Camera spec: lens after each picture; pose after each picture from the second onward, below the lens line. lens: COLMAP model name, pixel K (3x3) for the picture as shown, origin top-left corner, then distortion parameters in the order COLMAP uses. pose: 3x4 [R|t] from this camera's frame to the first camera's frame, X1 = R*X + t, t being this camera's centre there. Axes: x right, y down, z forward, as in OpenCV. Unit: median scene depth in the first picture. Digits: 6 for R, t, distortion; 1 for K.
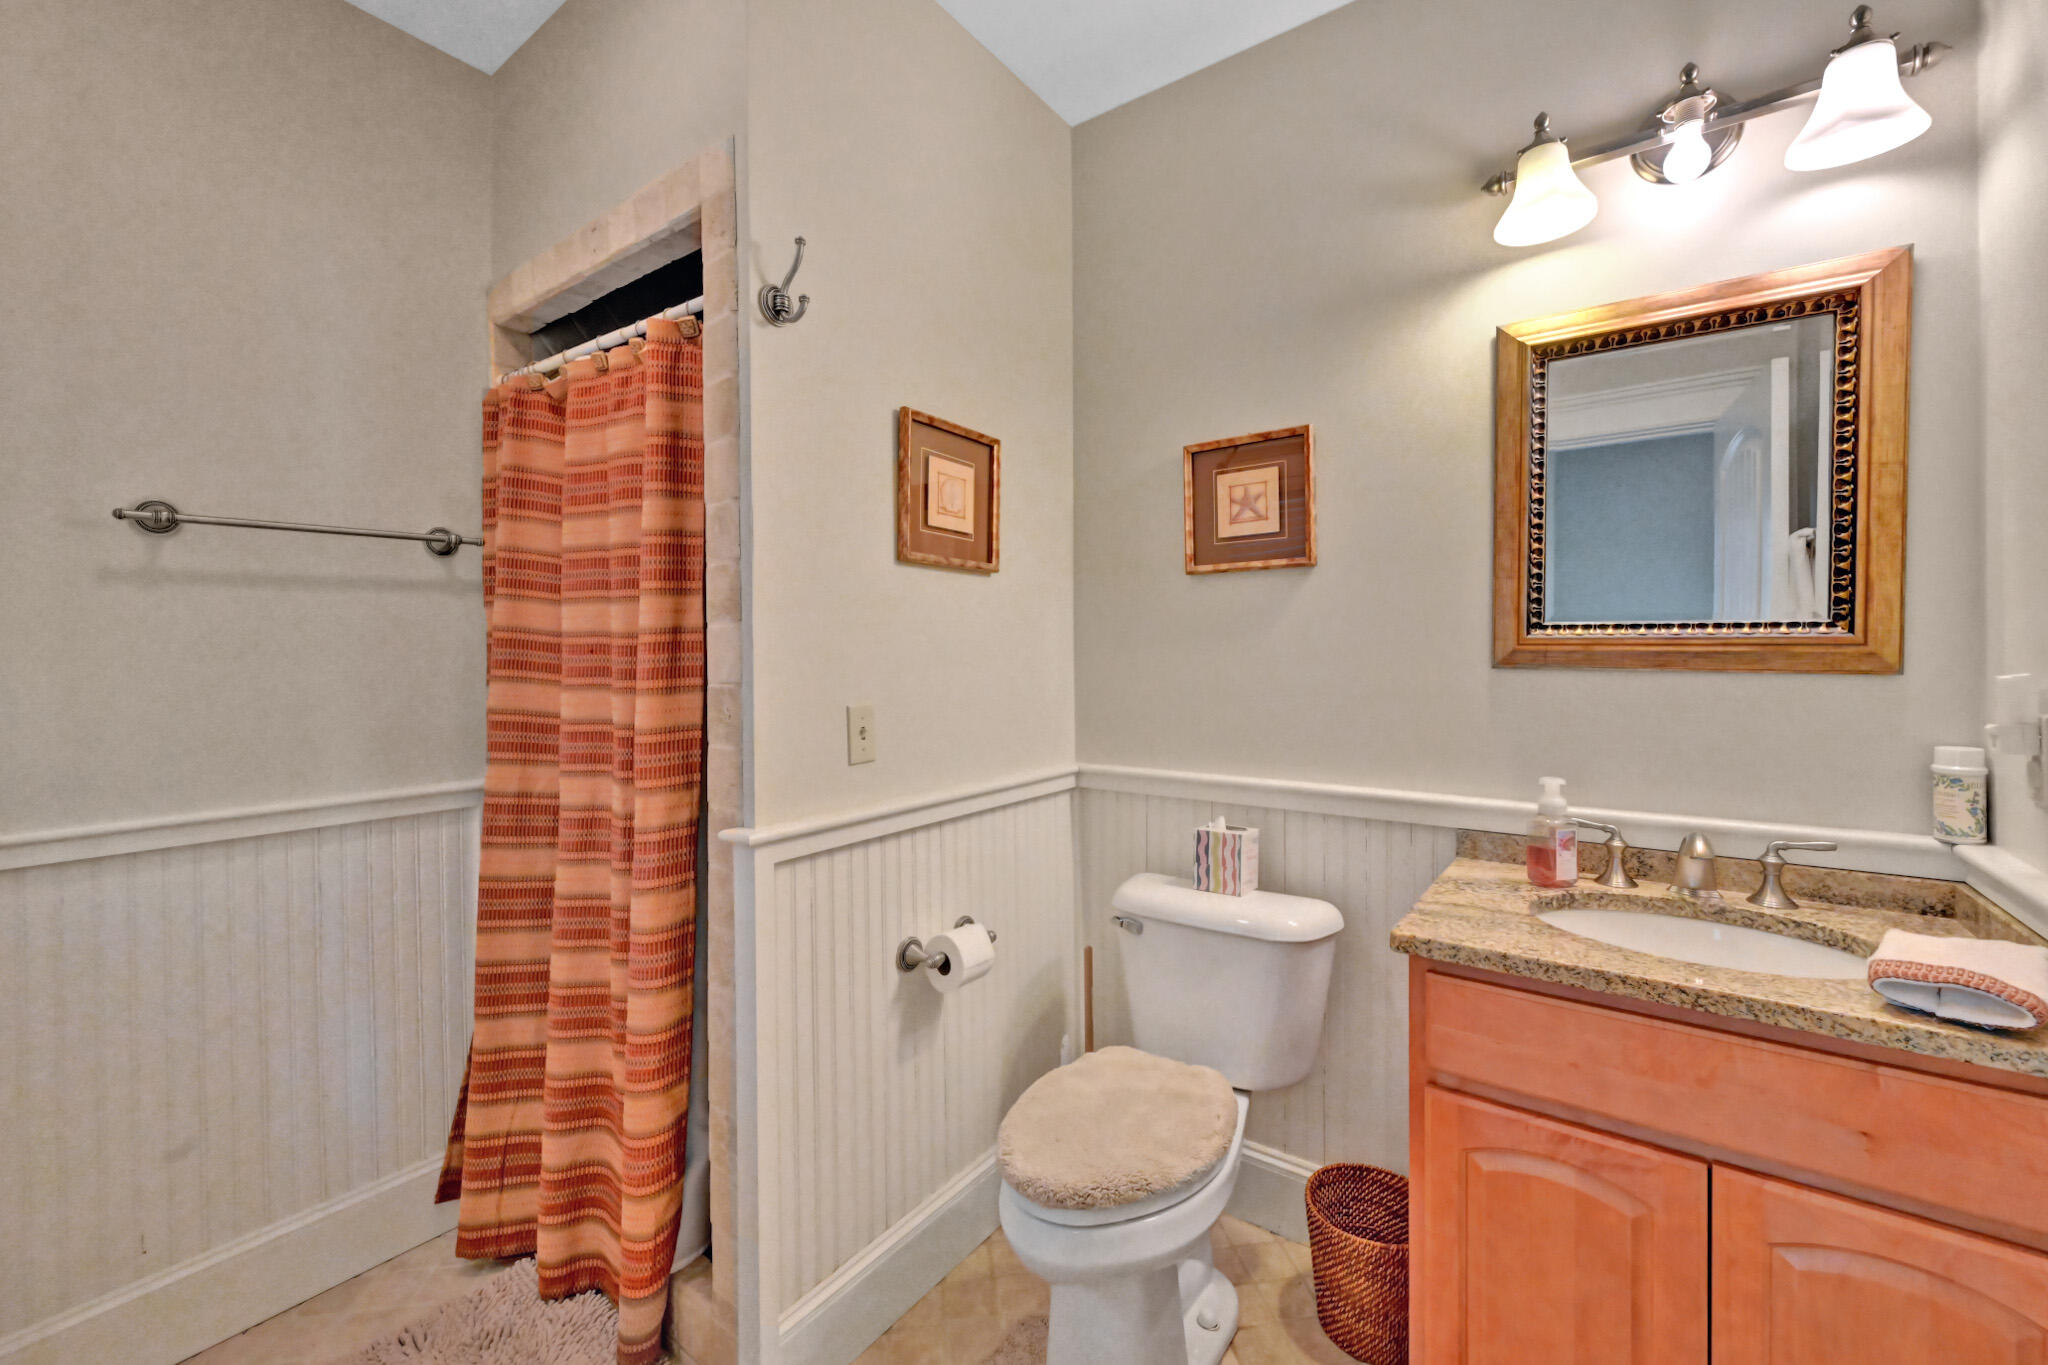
lens RADIAL K [[813.9, 0, 1031.1], [0, 813.9, 662.9], [0, 0, 1]] dist [0.000476, 0.000224]
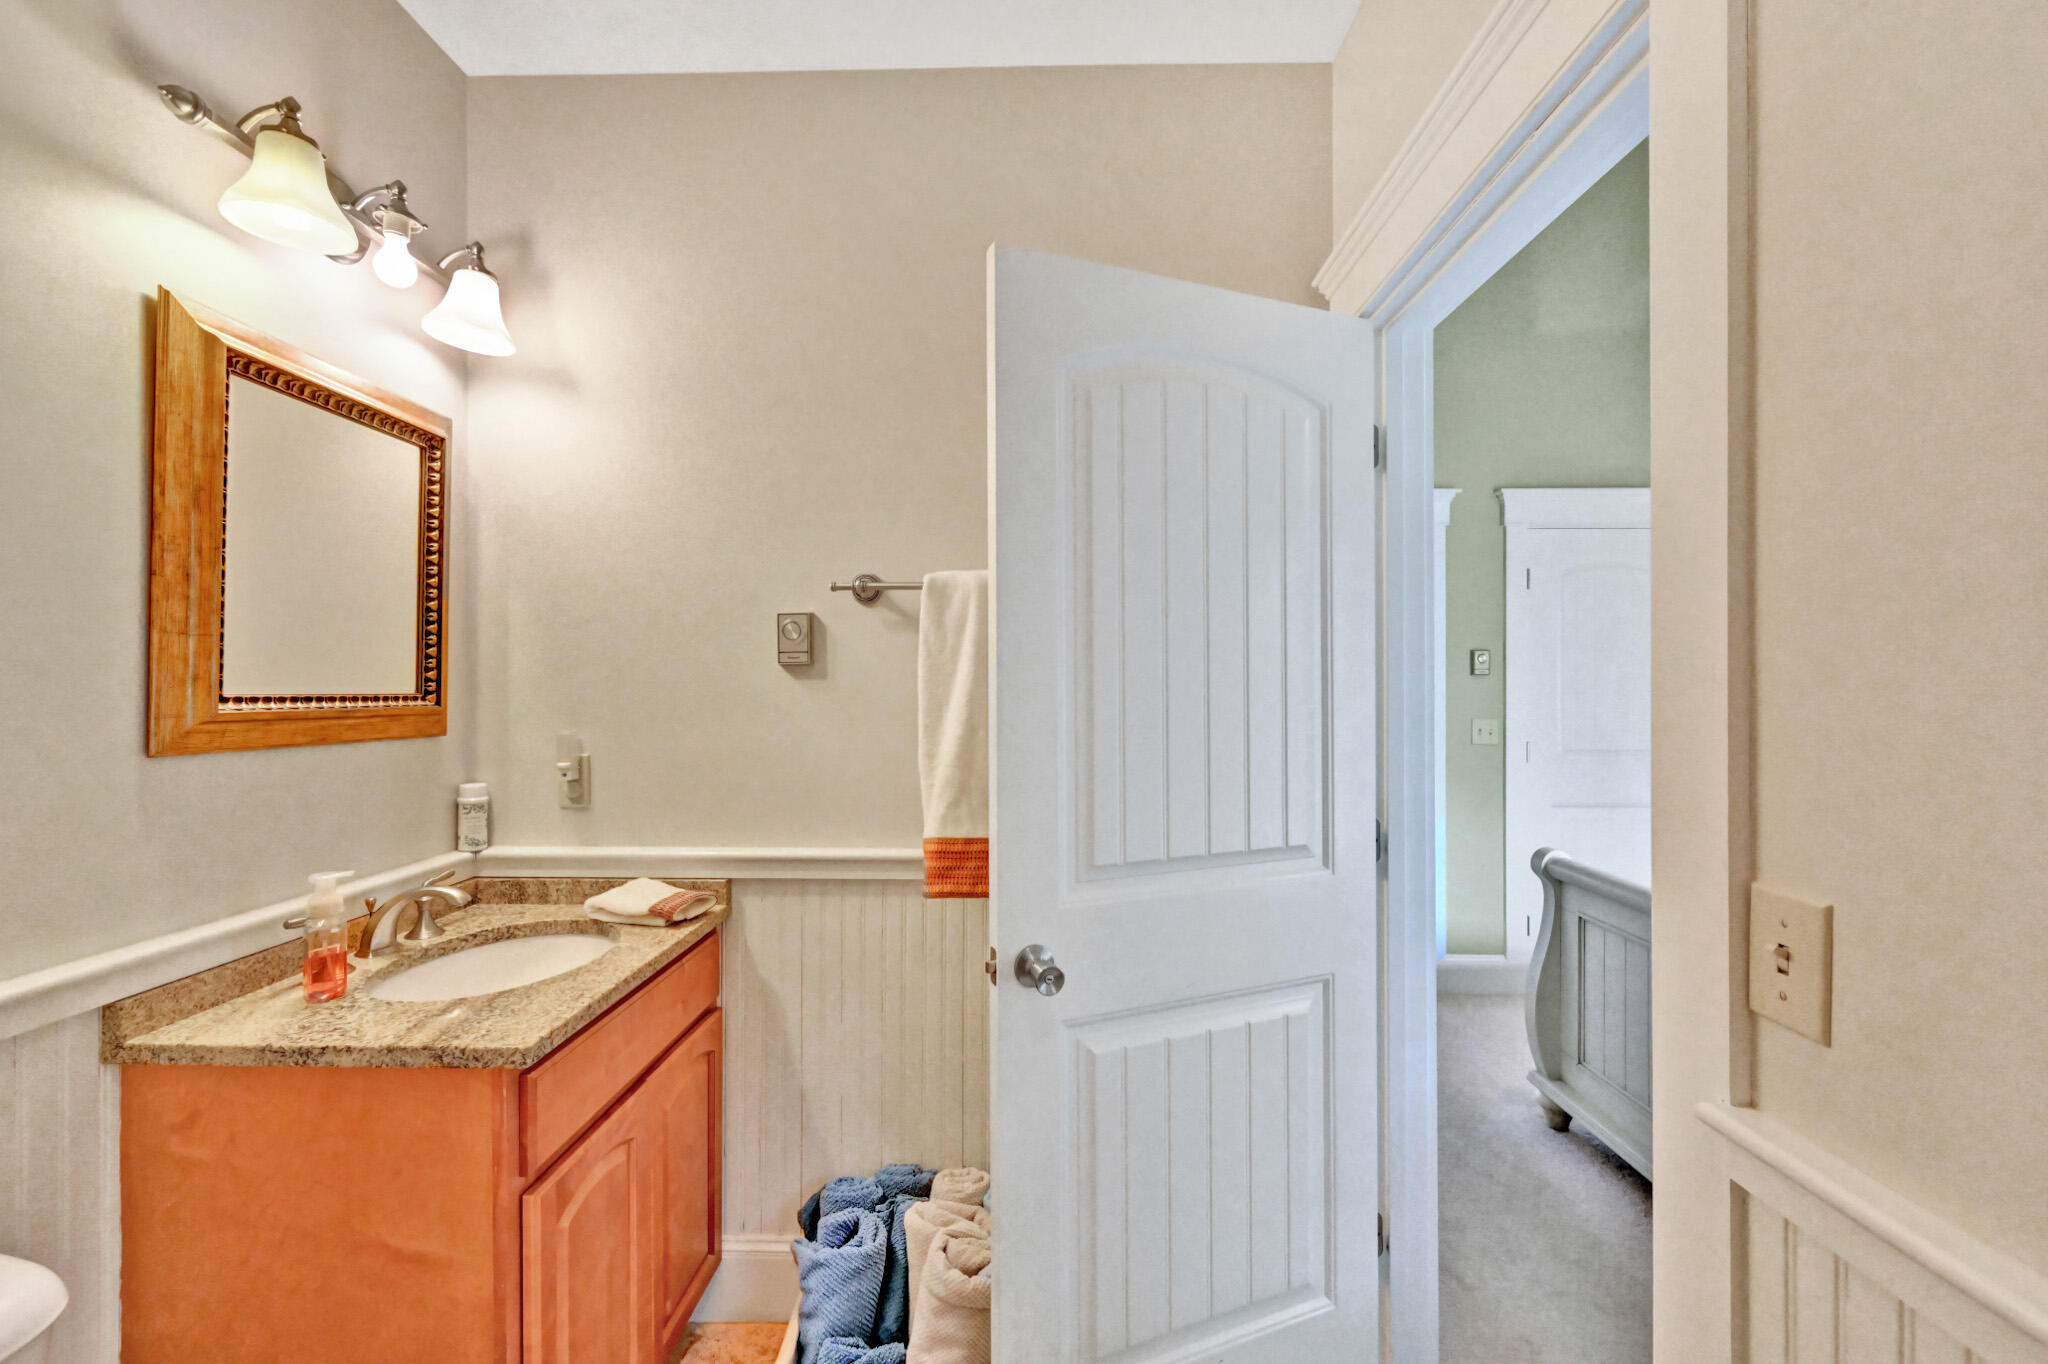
lens RADIAL K [[778.5, 0, 1024.0], [0, 778.5, 682.0], [0, 0, 1]] dist [0.000940, 0.000049]
pose [[-0.545131, 0.006839, 0.838323, -0.532994], [0.011101, 0.999938, -0.000939, -0.062540], [-0.838277, 0.008795, -0.545173, 0.915069]]
